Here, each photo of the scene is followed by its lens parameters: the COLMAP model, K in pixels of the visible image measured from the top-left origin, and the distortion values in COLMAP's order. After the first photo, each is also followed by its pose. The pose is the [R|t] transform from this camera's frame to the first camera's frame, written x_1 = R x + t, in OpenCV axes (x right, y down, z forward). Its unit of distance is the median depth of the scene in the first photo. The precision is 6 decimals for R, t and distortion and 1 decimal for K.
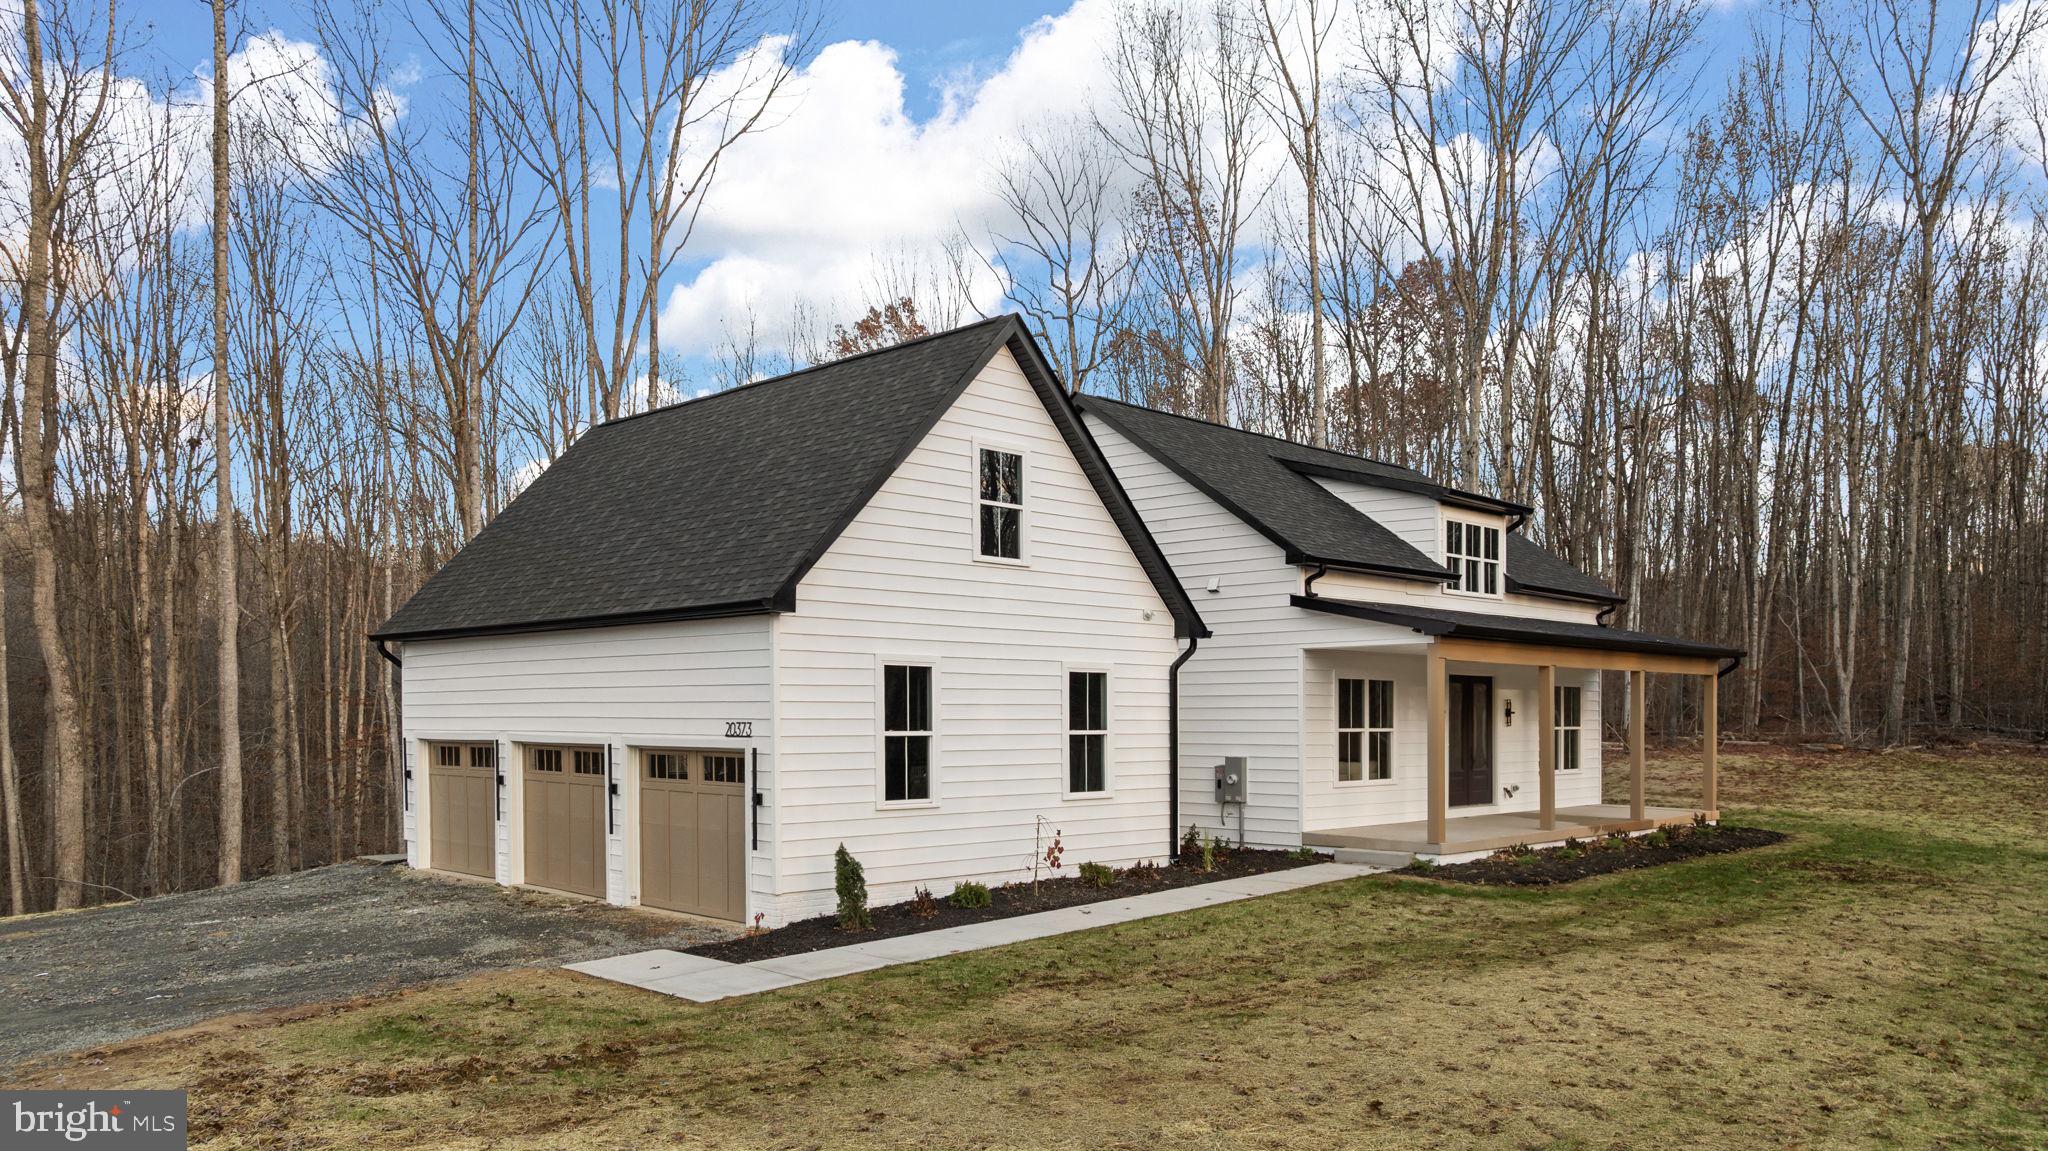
lens RADIAL K [[1472.0, 0, 883.3], [0, 1472.0, 721.3], [0, 0, 1]] dist [-0.000342, 0.007146]
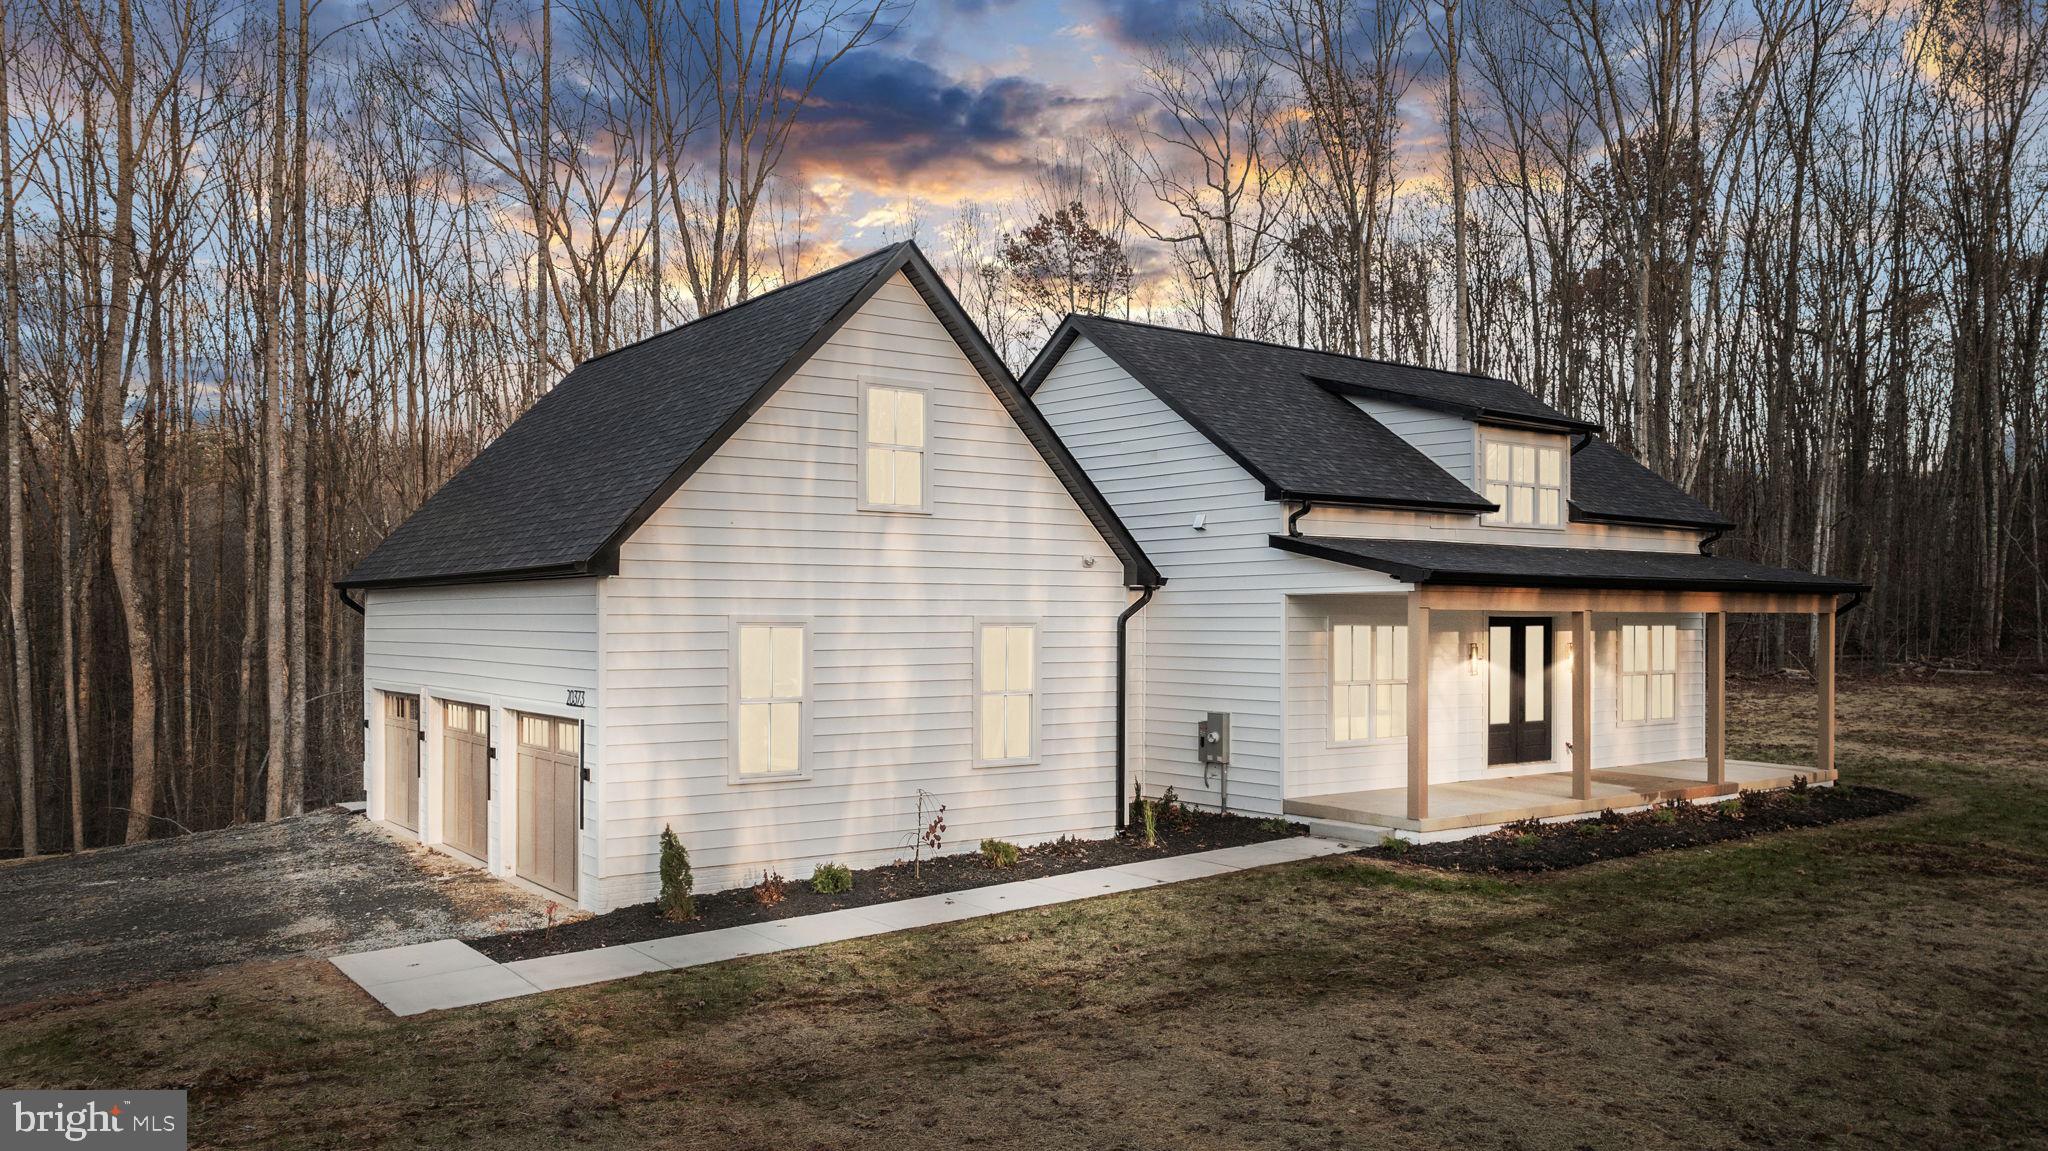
lens RADIAL K [[1471.8, 0, 888.7], [0, 1471.8, 633.8], [0, 0, 1]] dist [-0.003421, -0.004661]
pose [[0.988031, -0.002205, -0.154238, 0.266780], [0.002871, 0.999988, 0.004093, -0.042436], [0.154227, -0.004487, 0.988025, 0.116447]]
